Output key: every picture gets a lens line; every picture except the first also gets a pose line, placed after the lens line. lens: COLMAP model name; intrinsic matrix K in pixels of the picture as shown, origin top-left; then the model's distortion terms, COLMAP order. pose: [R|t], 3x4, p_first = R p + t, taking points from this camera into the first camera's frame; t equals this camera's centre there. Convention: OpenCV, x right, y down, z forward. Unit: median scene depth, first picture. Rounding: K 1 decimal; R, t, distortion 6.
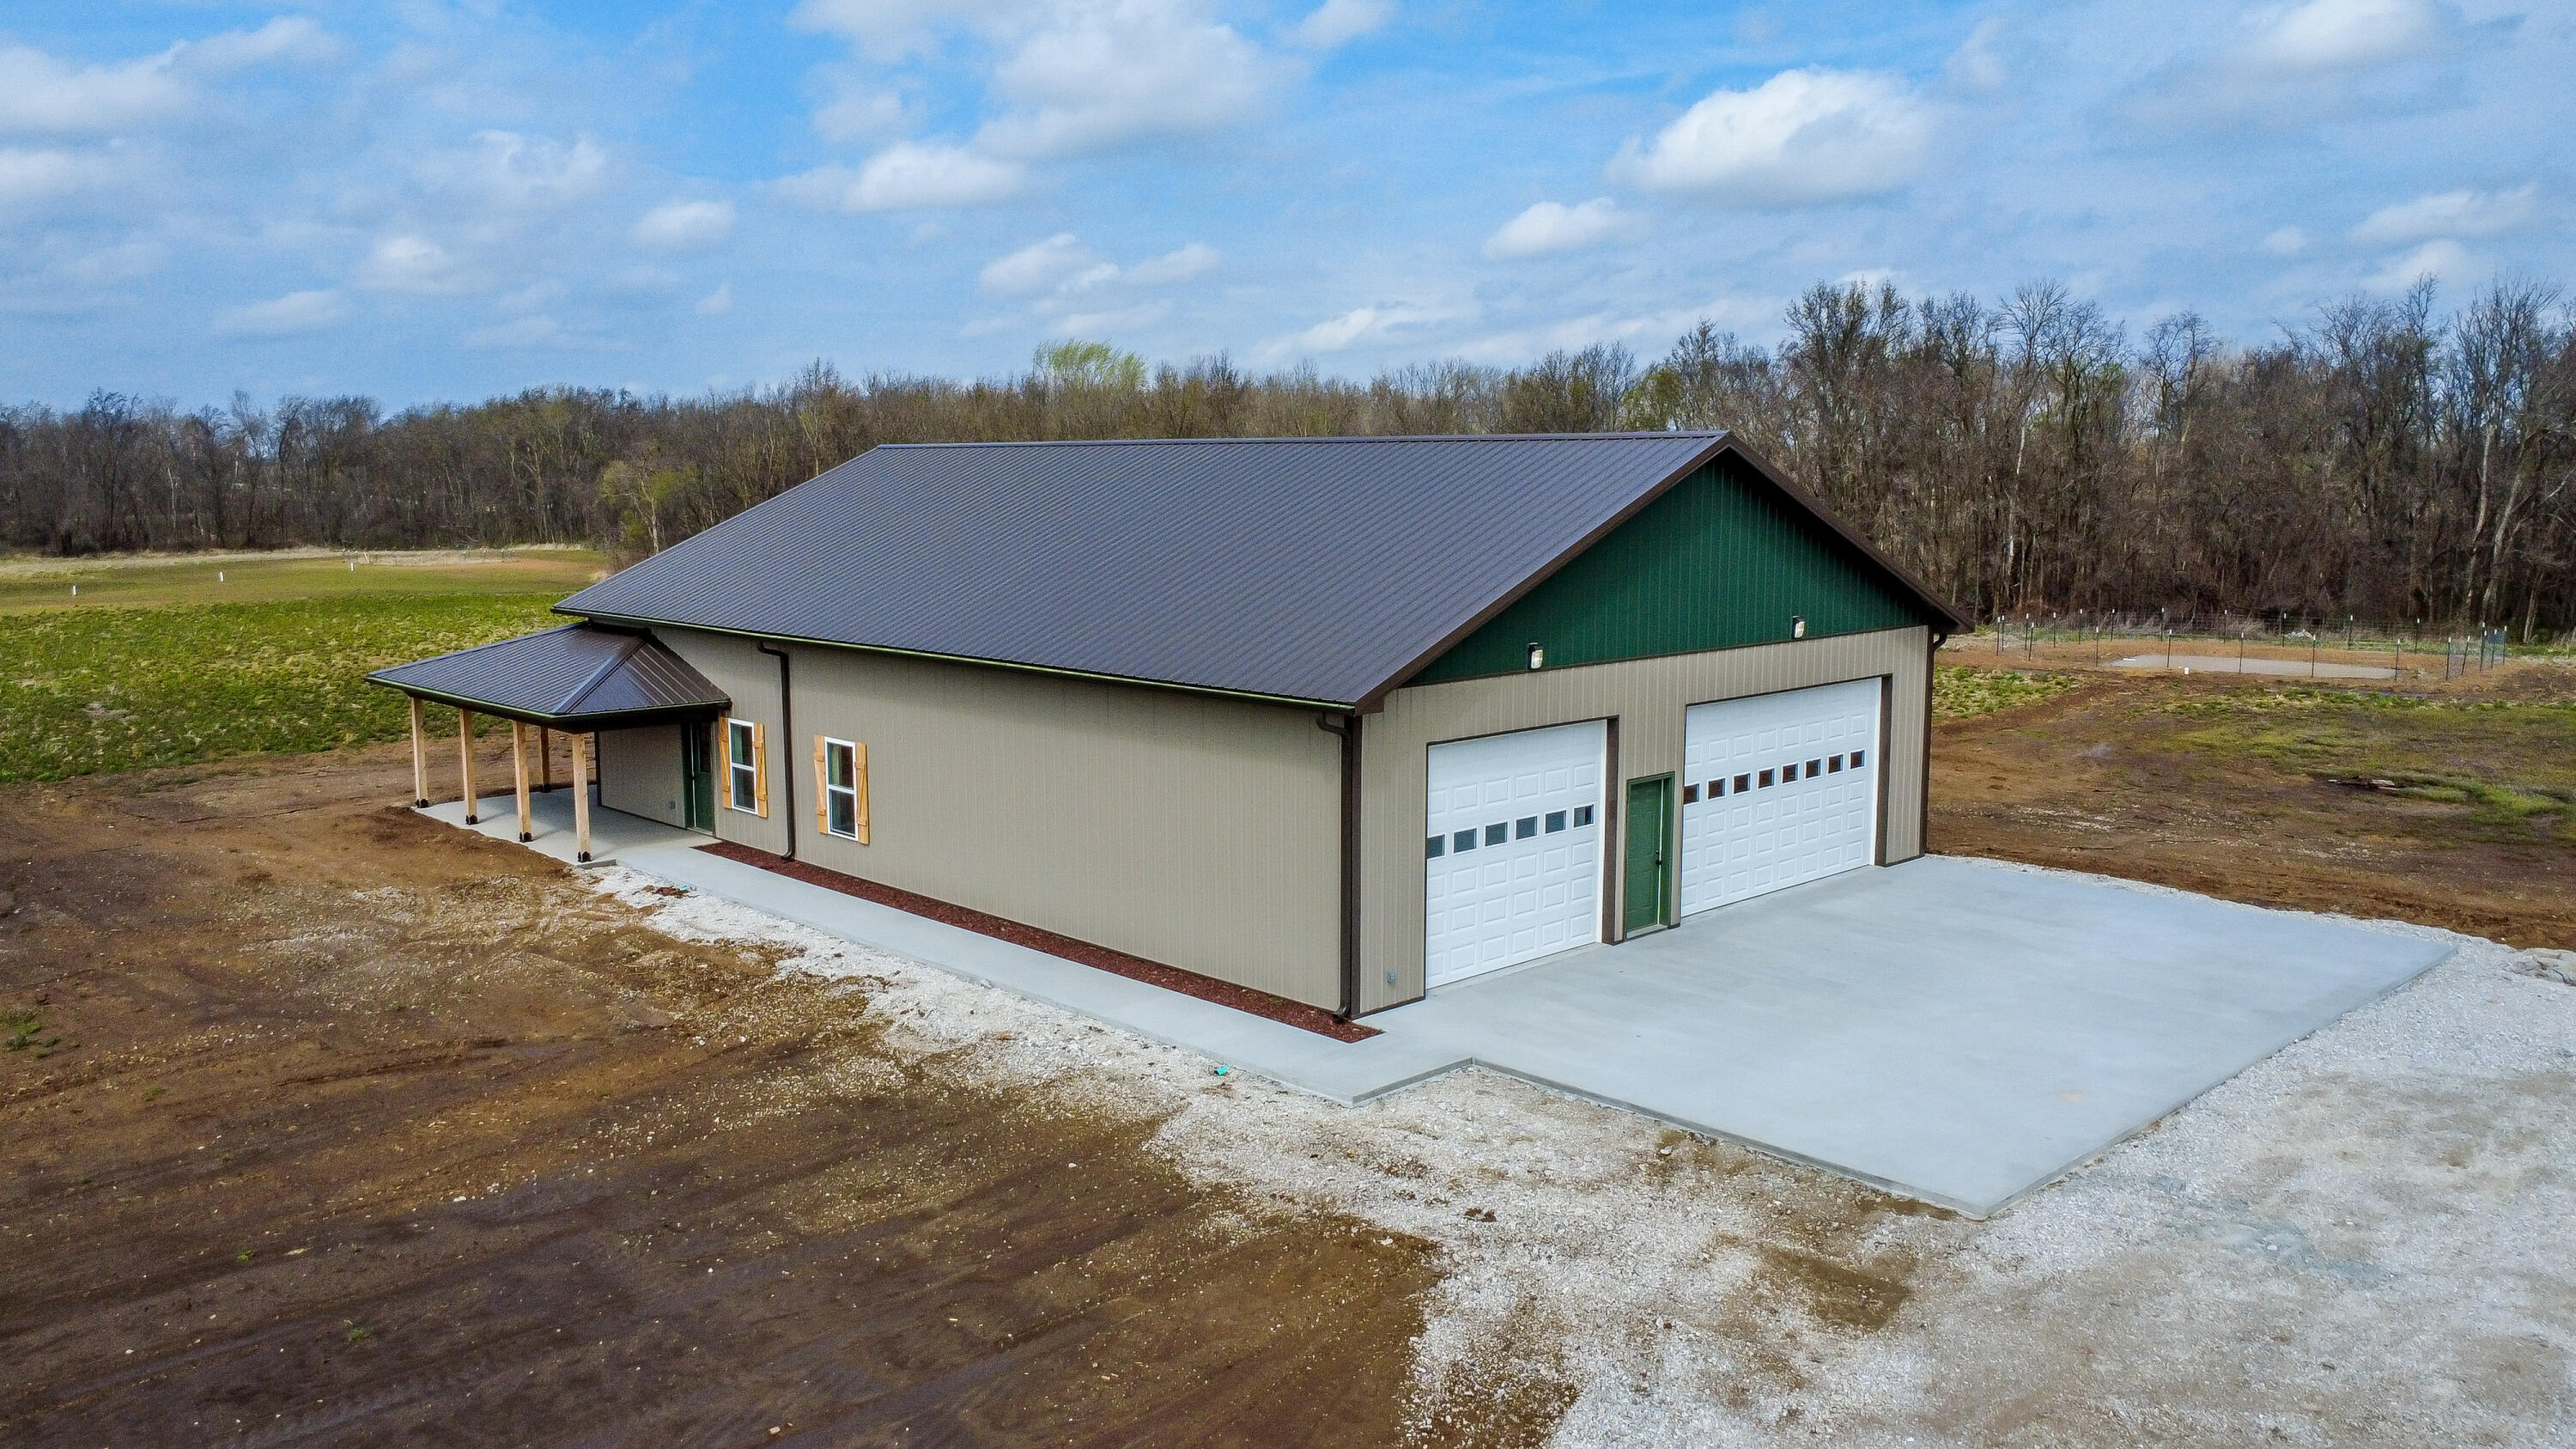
lens RADIAL K [[1950.3, 0, 1288.0], [0, 1950.3, 724.5], [0, 0, 1]] dist [0.002539, 0.001376]
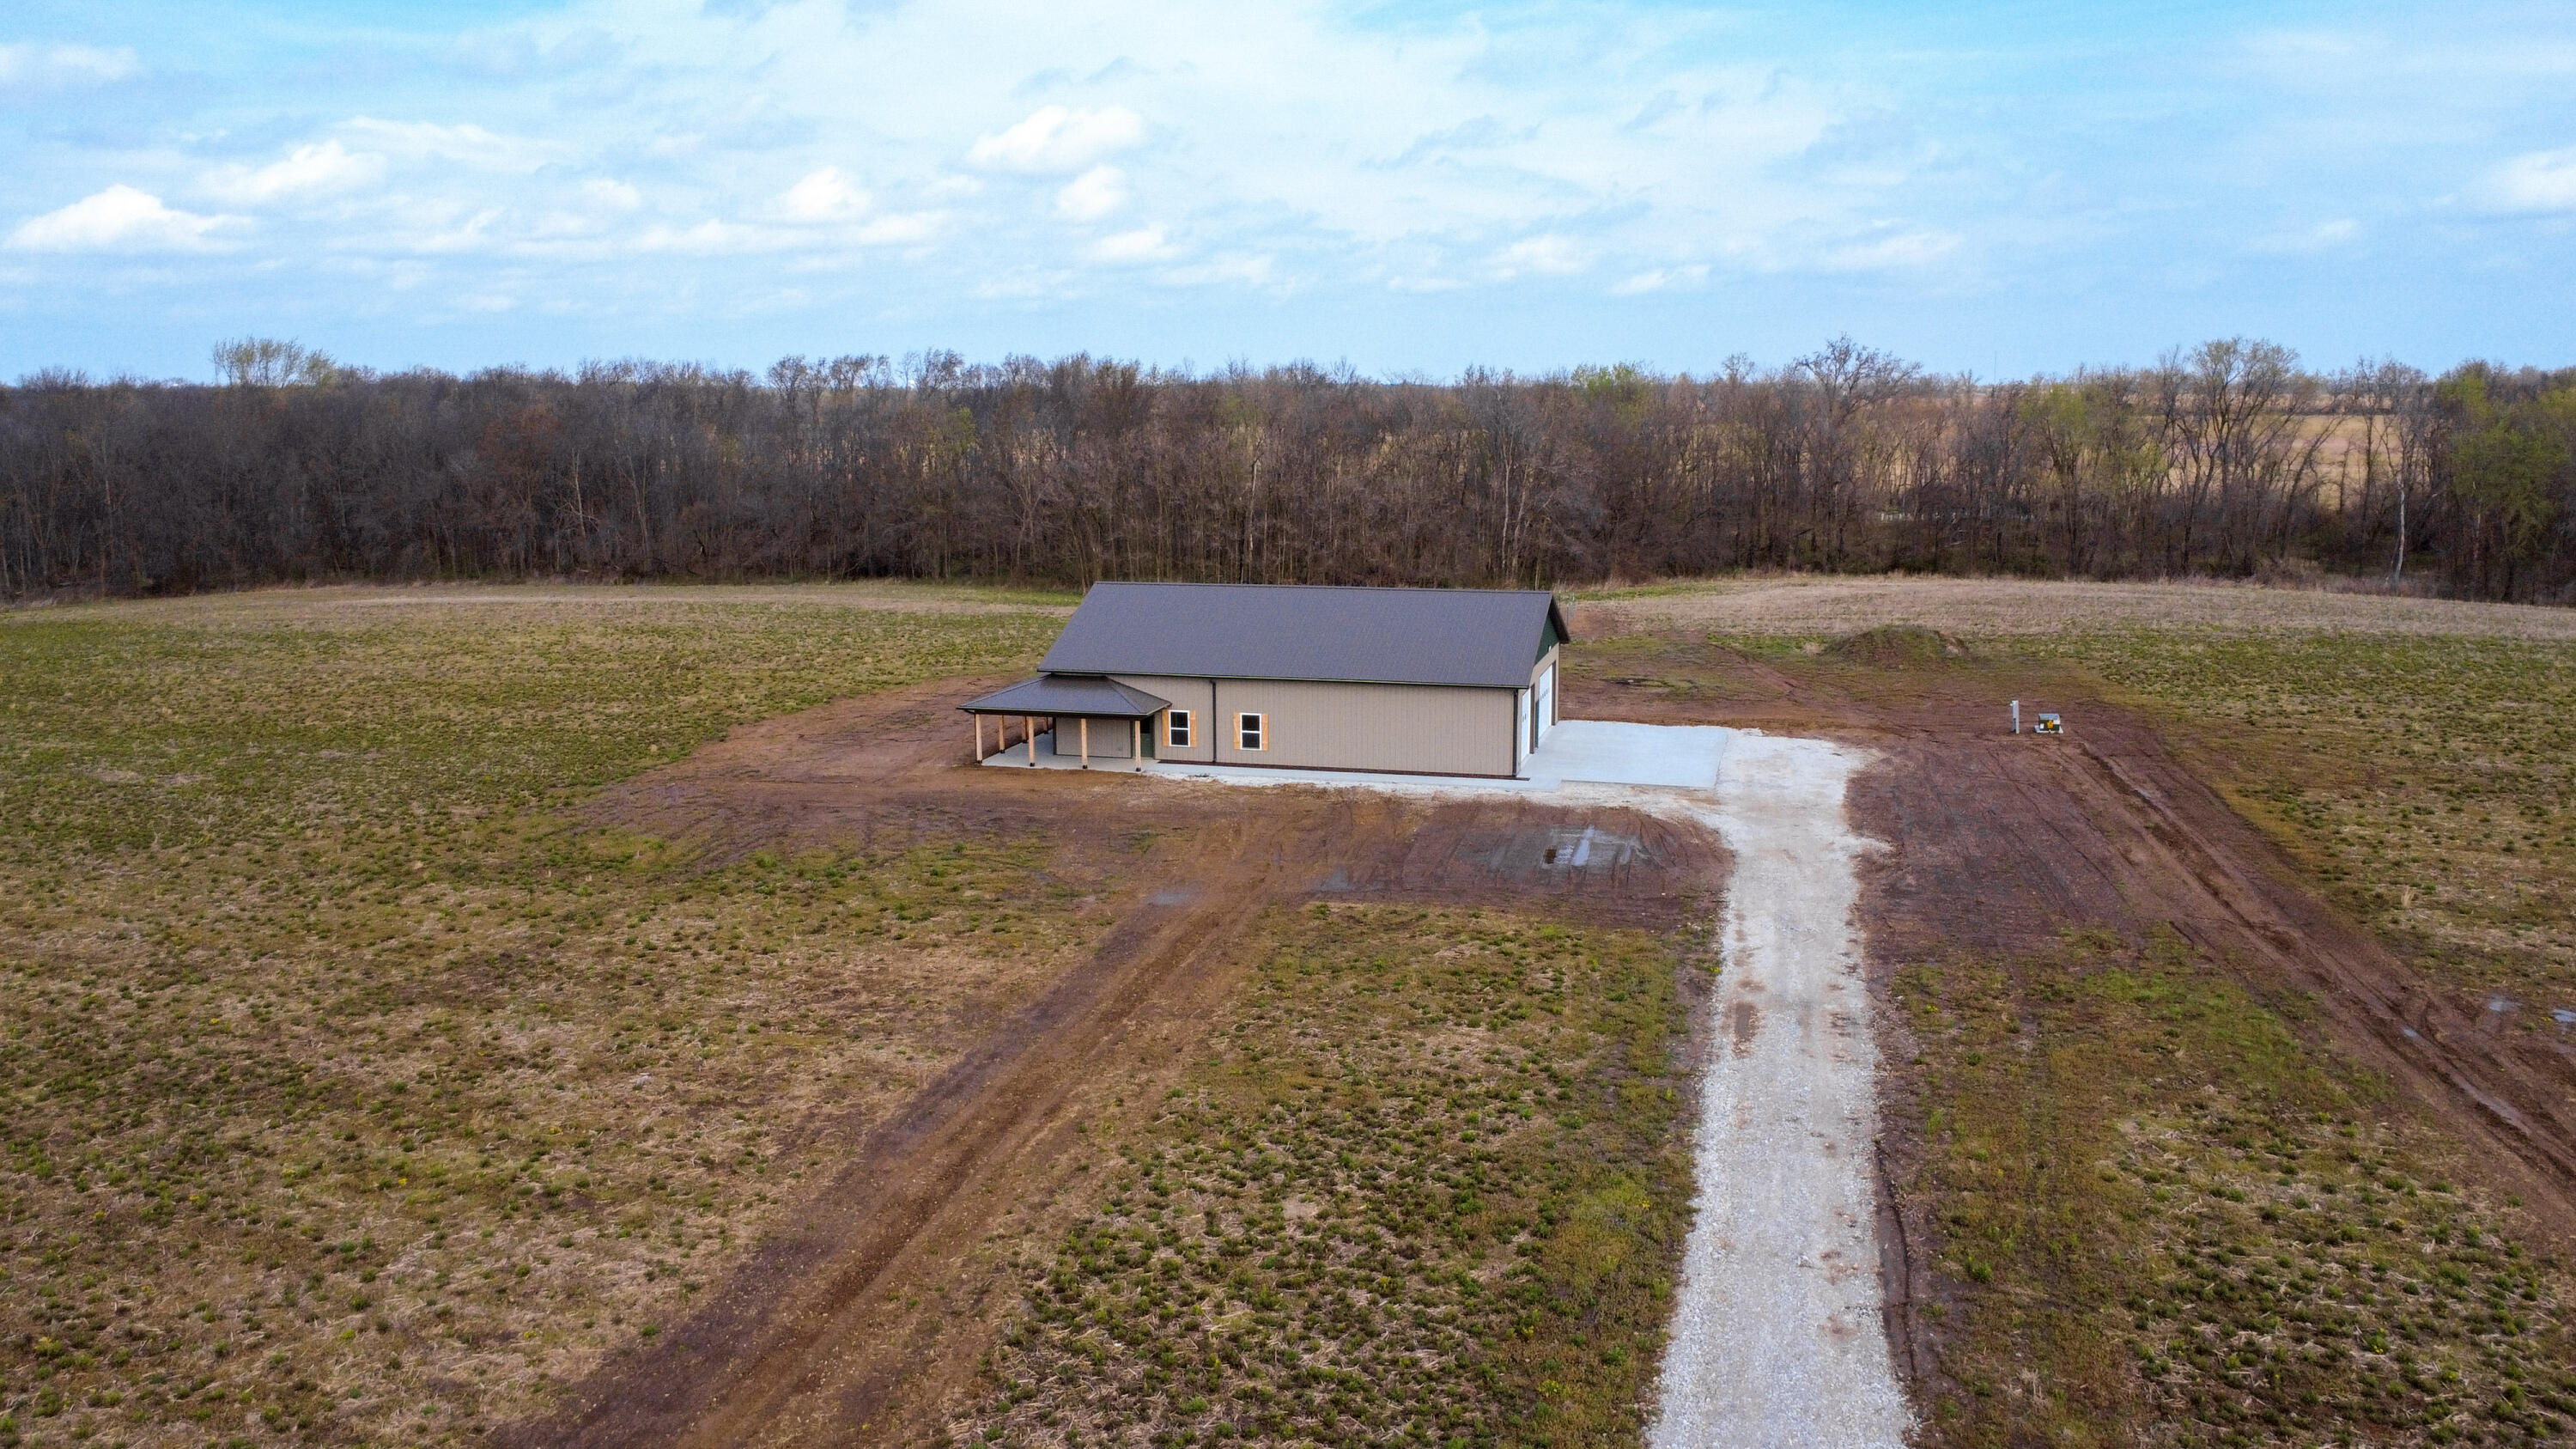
lens RADIAL K [[1921.1, 0, 1290.8], [0, 1921.1, 753.7], [0, 0, 1]] dist [0.009875, -0.007738]
pose [[0.857705, -0.098913, 0.504538, -2.283340], [0.072771, 0.994796, 0.071317, -0.182102], [-0.508967, -0.024454, 0.860439, -1.954937]]
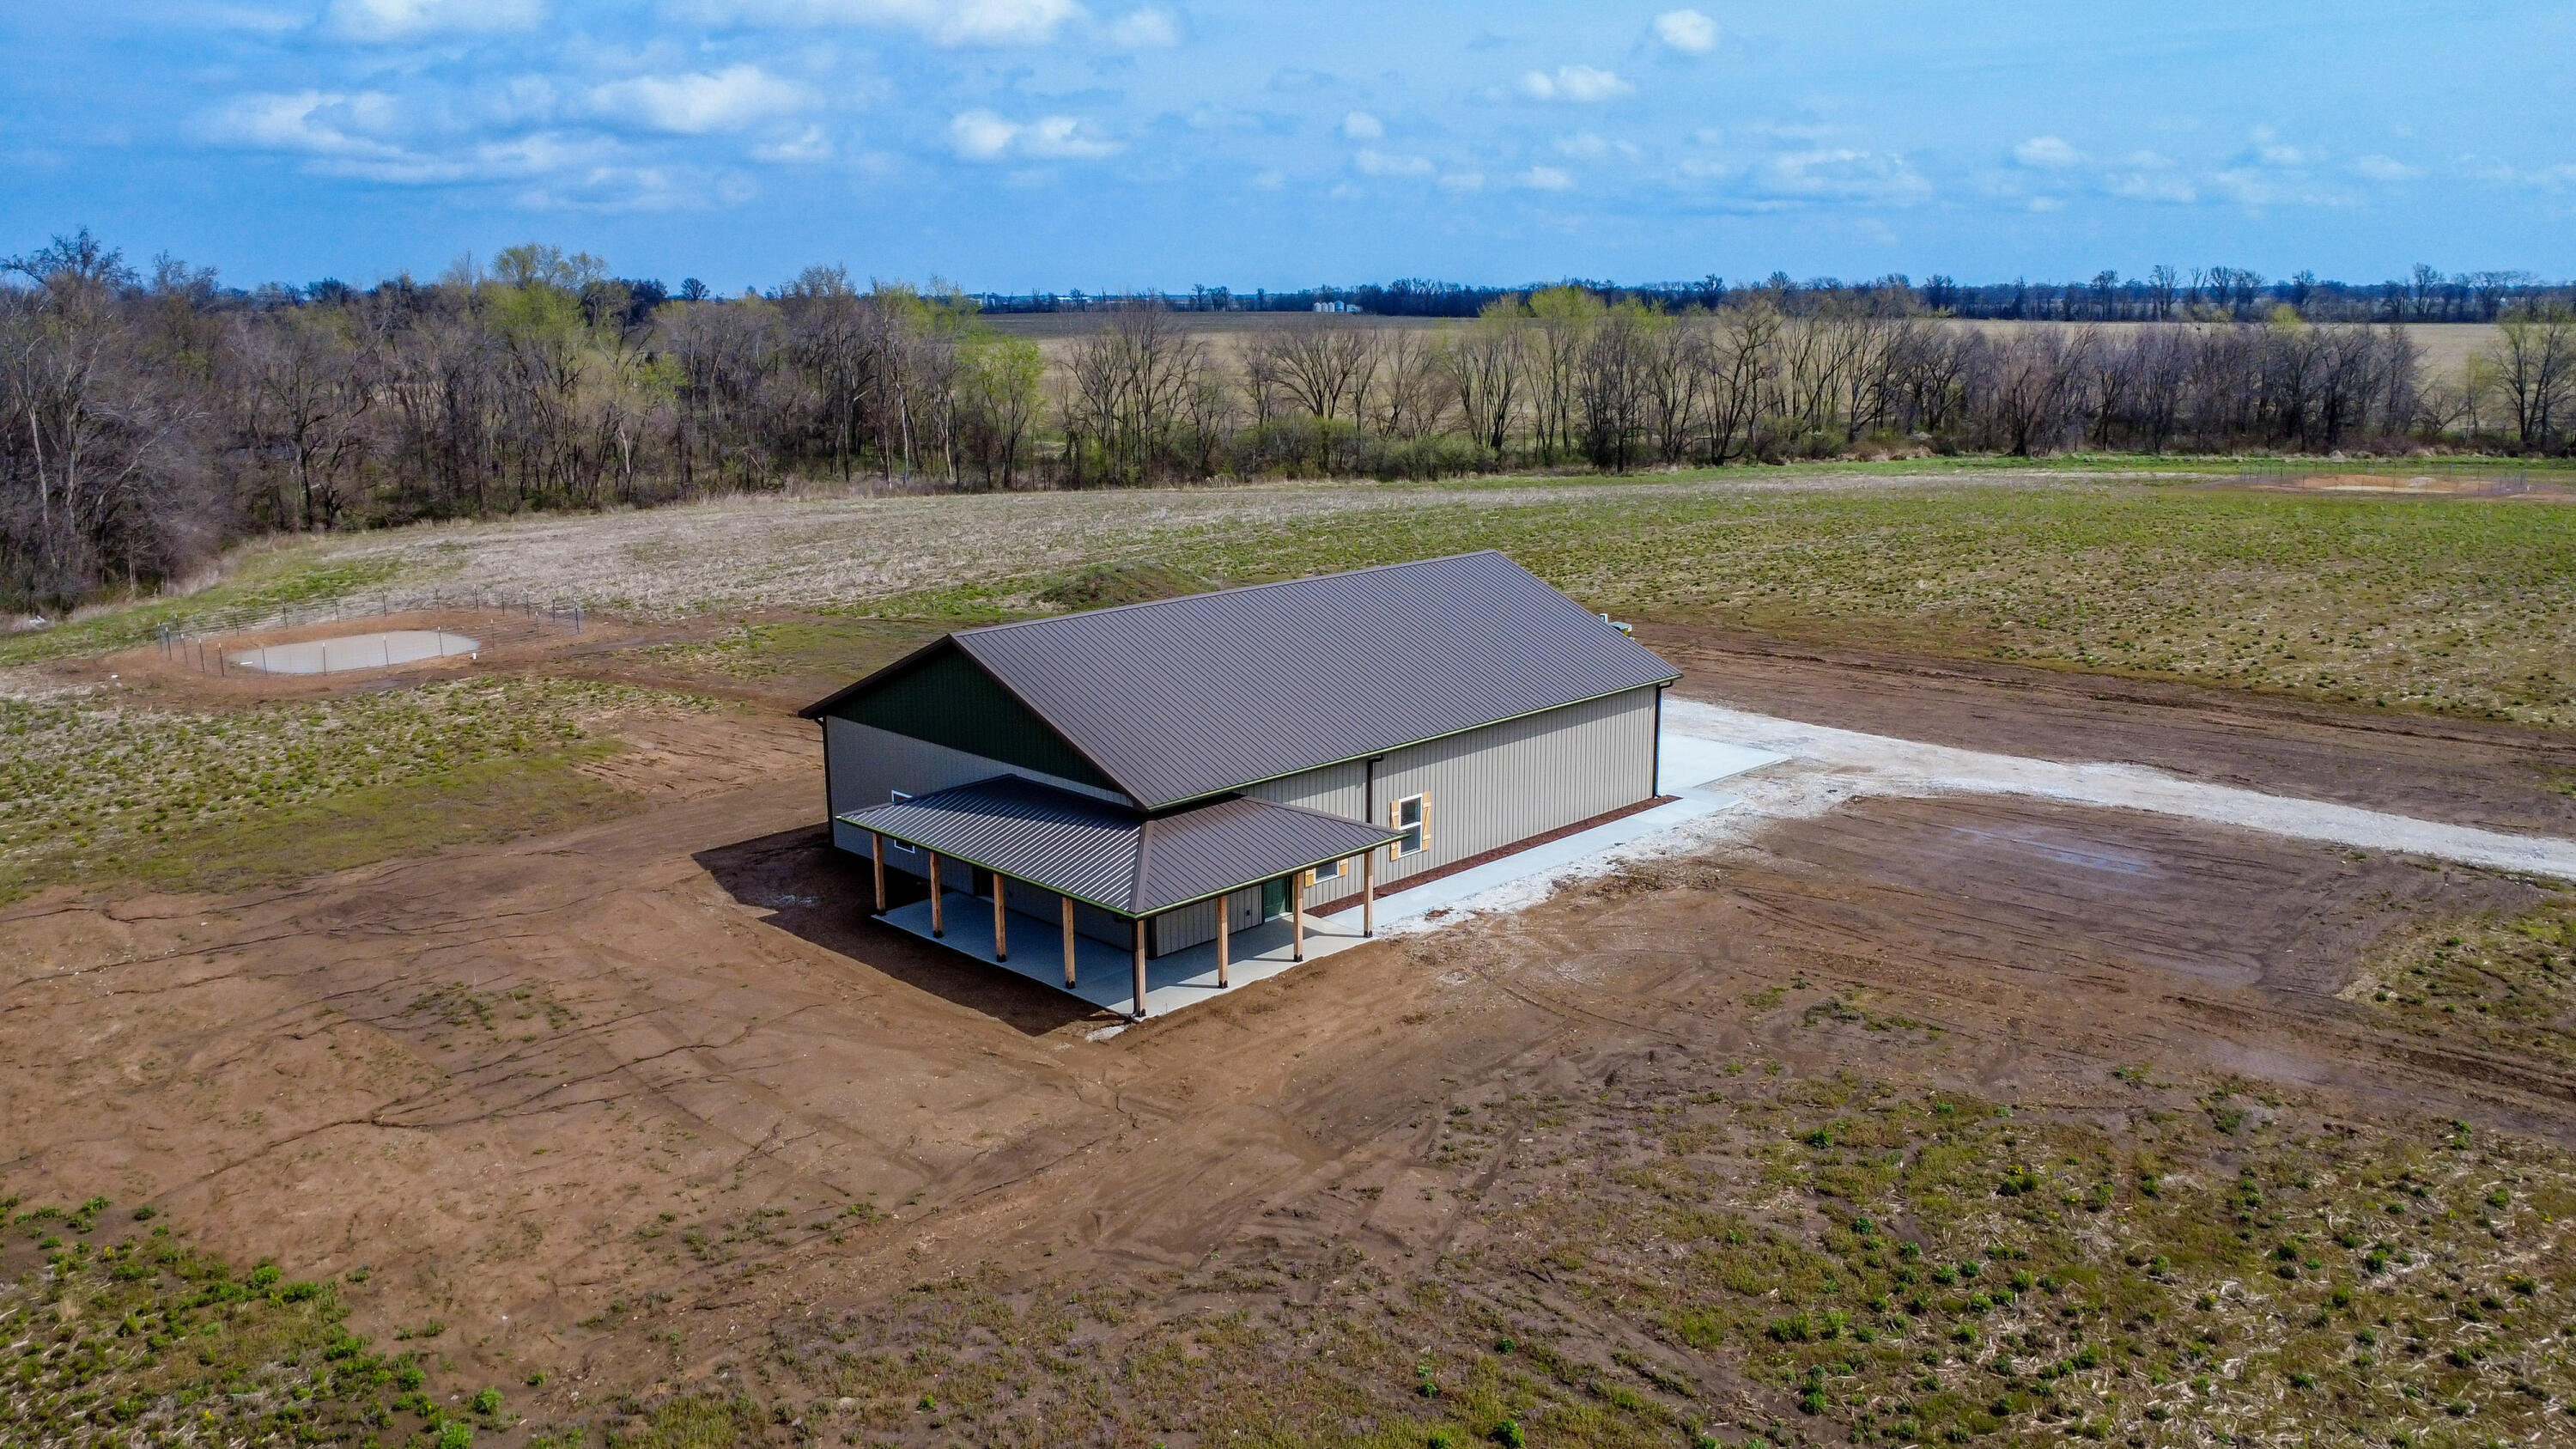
lens RADIAL K [[1925.7, 0, 1288.0], [0, 1925.7, 724.5], [0, 0, 1]] dist [0.005334, -0.005399]
pose [[-0.020862, -0.217475, 0.975843, -2.721288], [0.140291, 0.965761, 0.218228, -0.635384], [-0.989891, 0.141454, 0.010362, 1.618521]]
